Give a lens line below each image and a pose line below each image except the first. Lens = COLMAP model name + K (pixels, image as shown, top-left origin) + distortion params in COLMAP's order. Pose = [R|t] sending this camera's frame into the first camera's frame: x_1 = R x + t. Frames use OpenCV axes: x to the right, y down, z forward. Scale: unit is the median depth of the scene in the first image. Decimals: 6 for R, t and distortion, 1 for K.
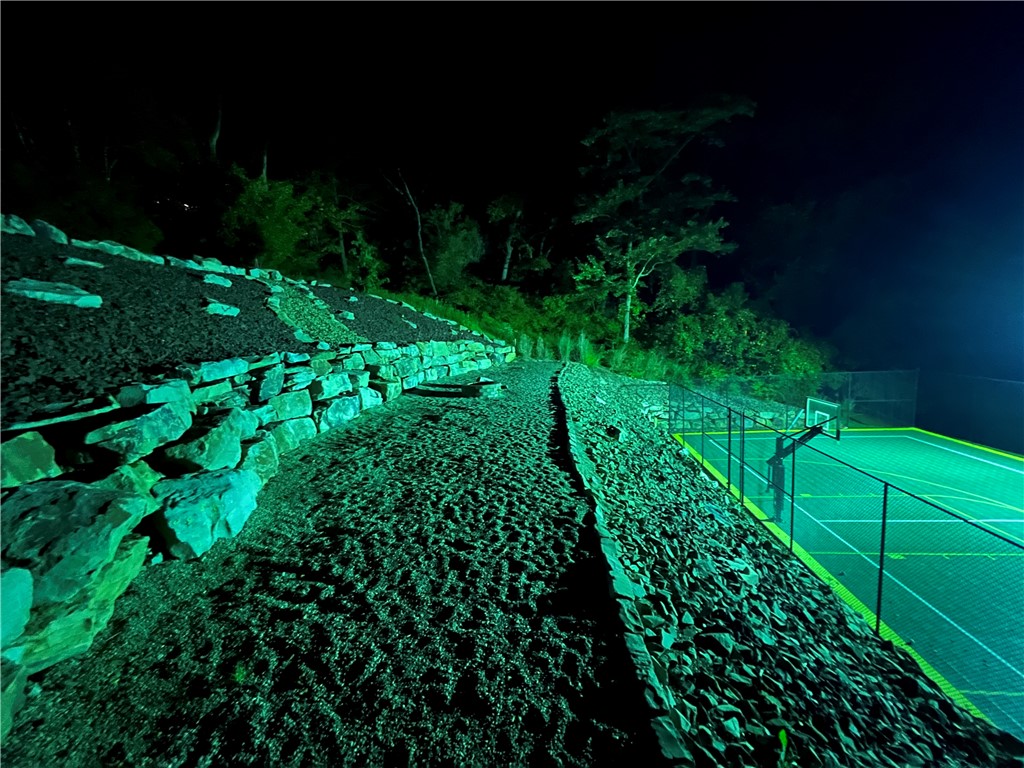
lens RADIAL K [[408.7, 0, 511.5], [0, 408.7, 381.5], [0, 0, 1]] dist [0.000473, -0.000081]
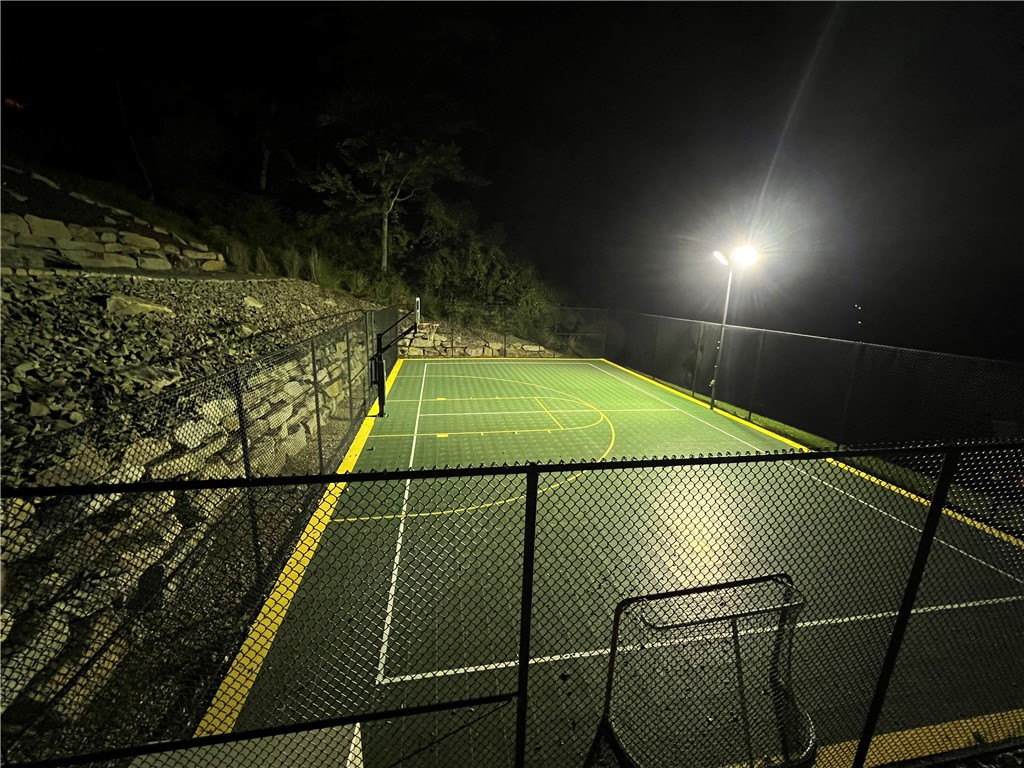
lens RADIAL K [[408.7, 0, 511.5], [0, 408.7, 381.5], [0, 0, 1]] dist [0.000473, -0.000081]
pose [[0.950799, 0.018250, 0.309271, 0.749832], [-0.049399, 0.994422, 0.093187, 0.165576], [-0.305845, -0.103880, 0.946397, -0.082982]]
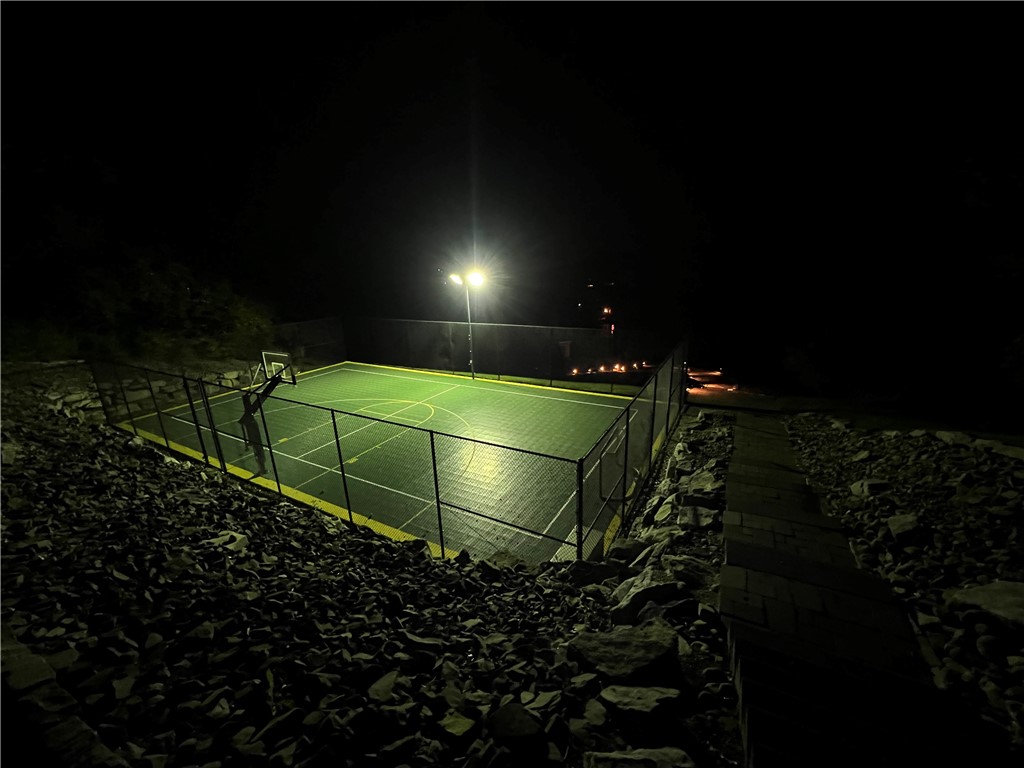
lens RADIAL K [[408.7, 0, 511.5], [0, 408.7, 381.5], [0, 0, 1]] dist [0.000473, -0.000081]
pose [[0.388001, -0.220739, 0.894835, 0.019887], [0.125478, 0.974507, 0.185985, -0.000401], [-0.913078, 0.040120, 0.405808, -0.008274]]
